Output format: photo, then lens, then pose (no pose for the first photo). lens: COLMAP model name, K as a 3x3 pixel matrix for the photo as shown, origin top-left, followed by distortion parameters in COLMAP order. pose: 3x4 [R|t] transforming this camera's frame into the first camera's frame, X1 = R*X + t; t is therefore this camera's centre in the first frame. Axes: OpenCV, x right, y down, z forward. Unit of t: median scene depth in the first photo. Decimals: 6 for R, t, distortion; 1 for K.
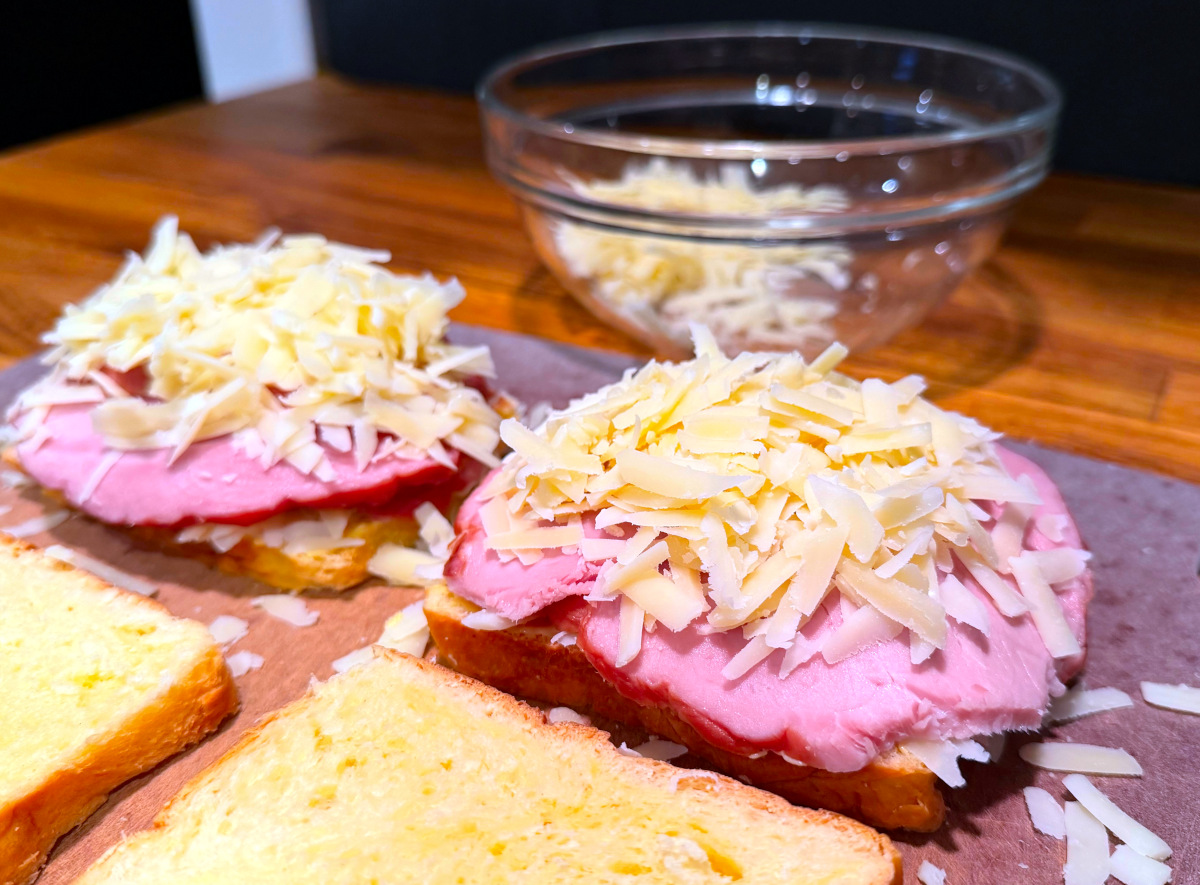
lens RADIAL K [[1055.8, 0, 641.8], [0, 1055.8, 444.8], [0, 0, 1]] dist [0.057355, -0.221503]
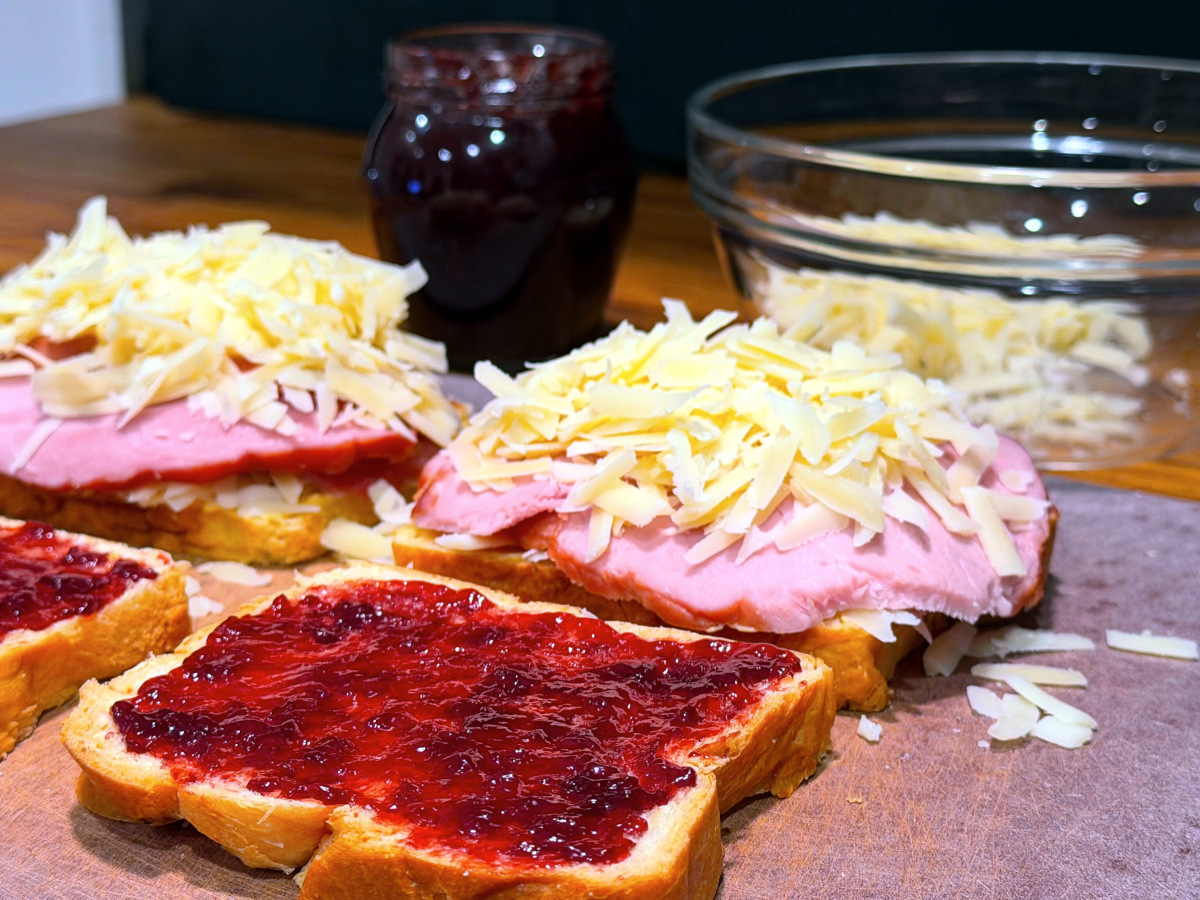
lens RADIAL K [[2176.1, 0, 600.0], [0, 2176.1, 450.0], [0, 0, 1]] dist [-0.008334, 0.221198]
pose [[0.999713, 0.023964, -0.000719, -0.009928], [-0.023615, 0.979083, -0.202085, 0.500813], [-0.004139, 0.202044, 0.979368, -1.090867]]
